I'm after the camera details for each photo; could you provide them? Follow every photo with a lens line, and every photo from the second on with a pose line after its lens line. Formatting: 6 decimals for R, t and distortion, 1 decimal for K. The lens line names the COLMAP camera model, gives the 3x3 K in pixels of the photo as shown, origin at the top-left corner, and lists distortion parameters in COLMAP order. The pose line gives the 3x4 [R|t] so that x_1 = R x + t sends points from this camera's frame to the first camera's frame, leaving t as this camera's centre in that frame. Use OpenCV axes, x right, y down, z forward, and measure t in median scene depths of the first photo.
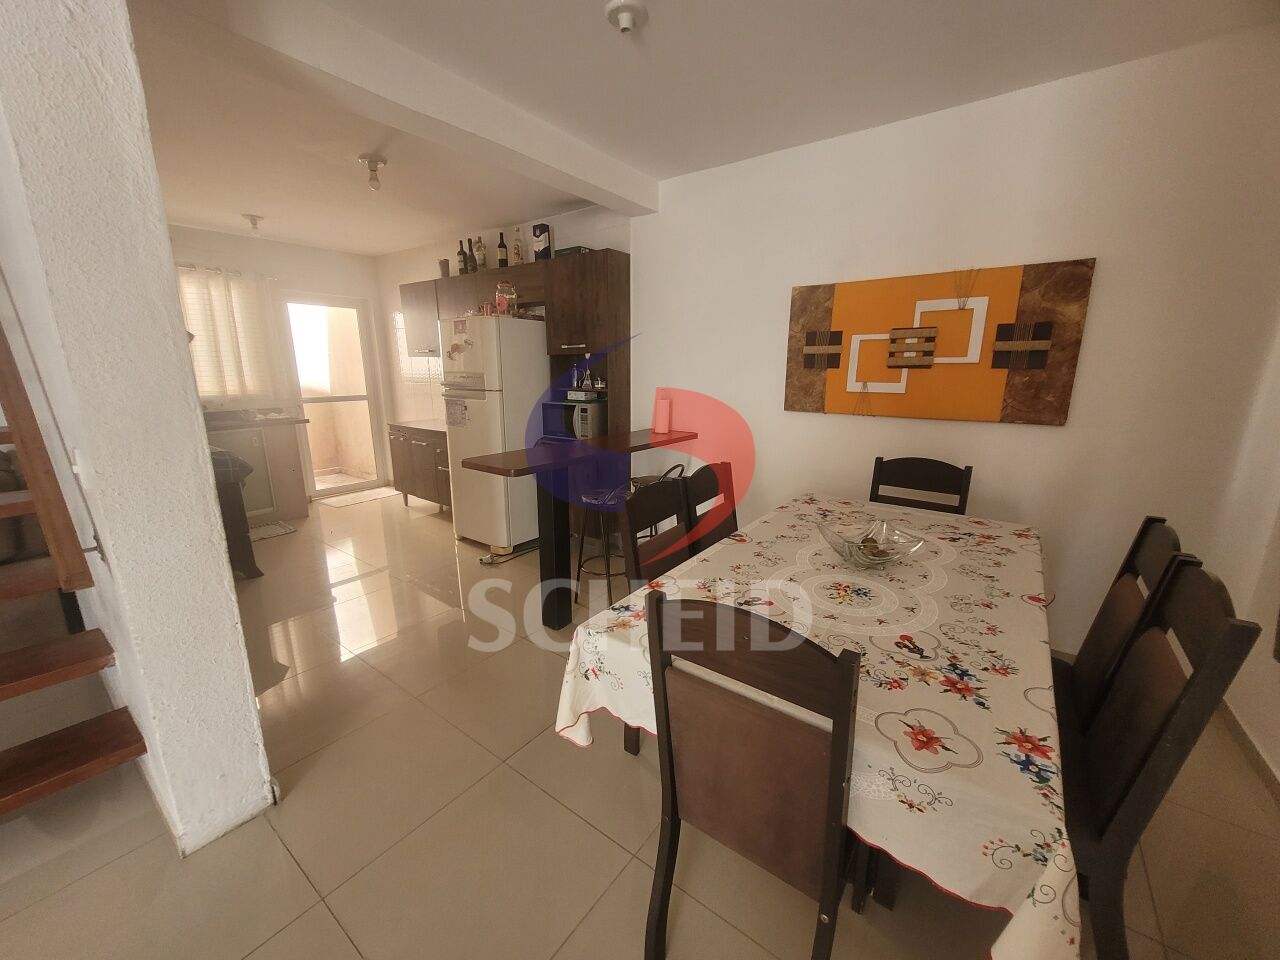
lens RADIAL K [[503.9, 0, 637.9], [0, 503.9, 482.6], [0, 0, 1]] dist [0.000417, -0.001359]
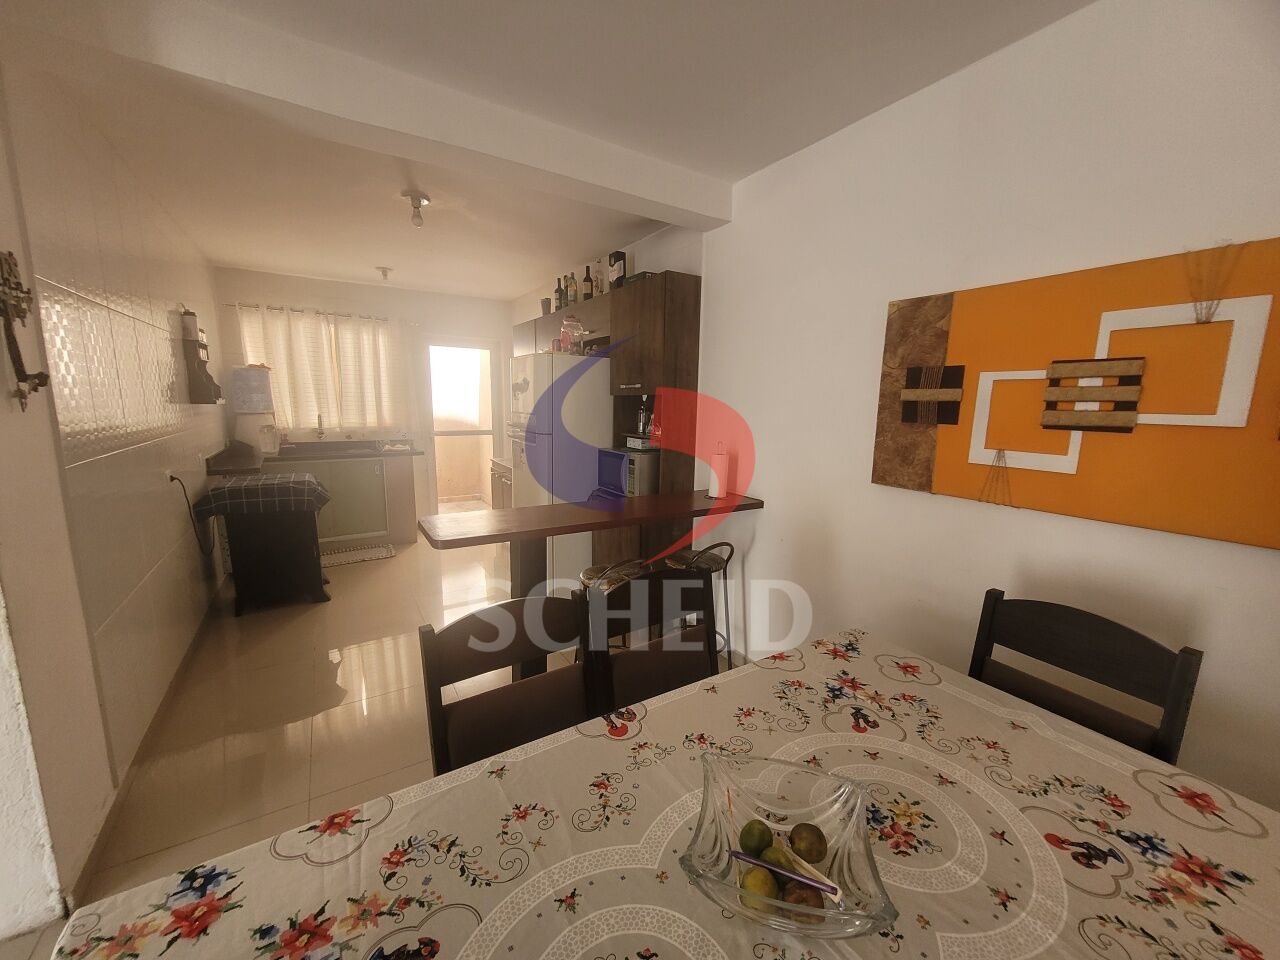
lens RADIAL K [[503.9, 0, 637.7], [0, 503.9, 479.9], [0, 0, 1]] dist [0.000417, -0.001359]
pose [[0.932840, 0.071981, -0.353028, 0.250245], [-0.098455, 0.993474, -0.057591, -0.083000], [0.346579, 0.088481, 0.933838, 0.282772]]
